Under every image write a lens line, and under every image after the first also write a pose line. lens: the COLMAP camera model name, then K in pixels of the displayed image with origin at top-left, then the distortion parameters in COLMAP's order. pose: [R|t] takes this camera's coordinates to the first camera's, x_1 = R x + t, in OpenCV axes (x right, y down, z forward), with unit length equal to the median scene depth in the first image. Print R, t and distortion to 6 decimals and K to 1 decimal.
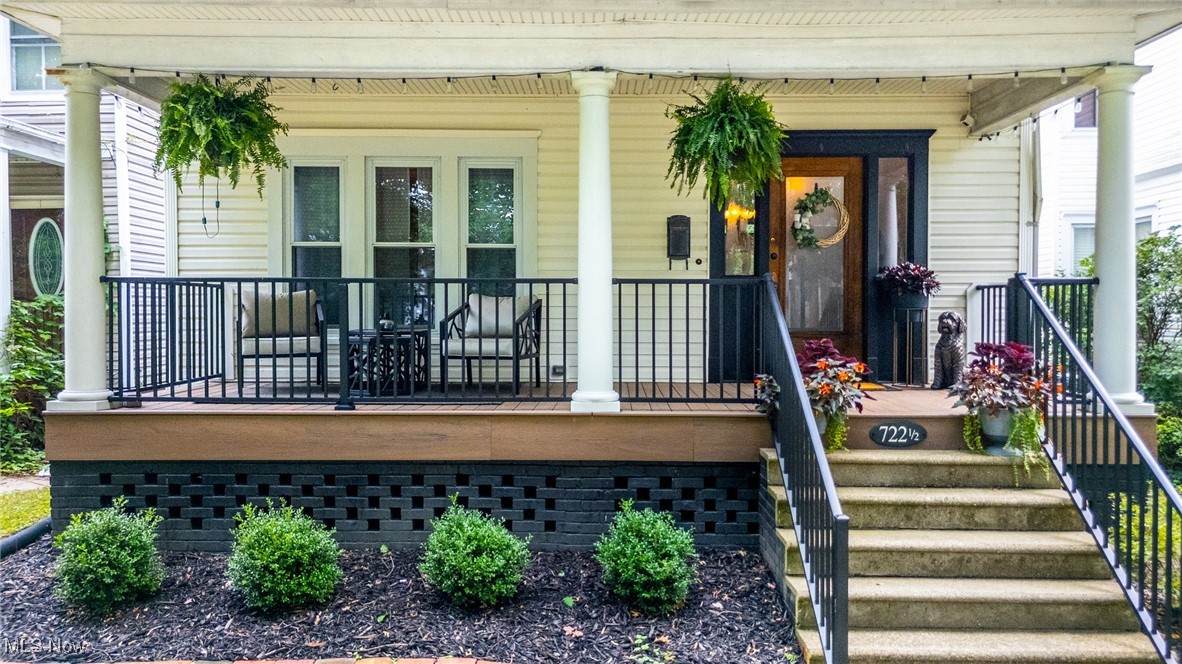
lens RADIAL K [[910.9, 0, 591.0], [0, 910.9, 332.0], [0, 0, 1]] dist [0.029221, -0.001540]
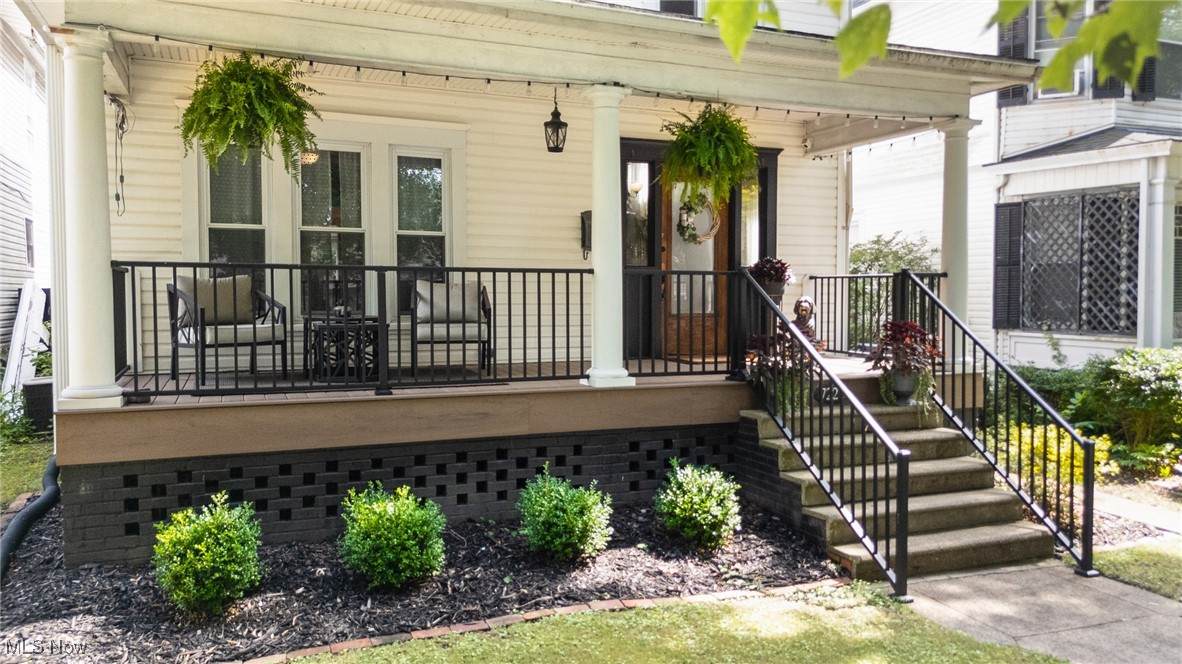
lens RADIAL K [[904.5, 0, 596.9], [0, 904.5, 336.7], [0, 0, 1]] dist [0.040816, 0.000632]
pose [[0.915607, -0.019216, 0.401616, -0.436649], [0.009531, 0.999614, 0.026099, -0.004132], [-0.401962, -0.020069, 0.915436, -0.024704]]
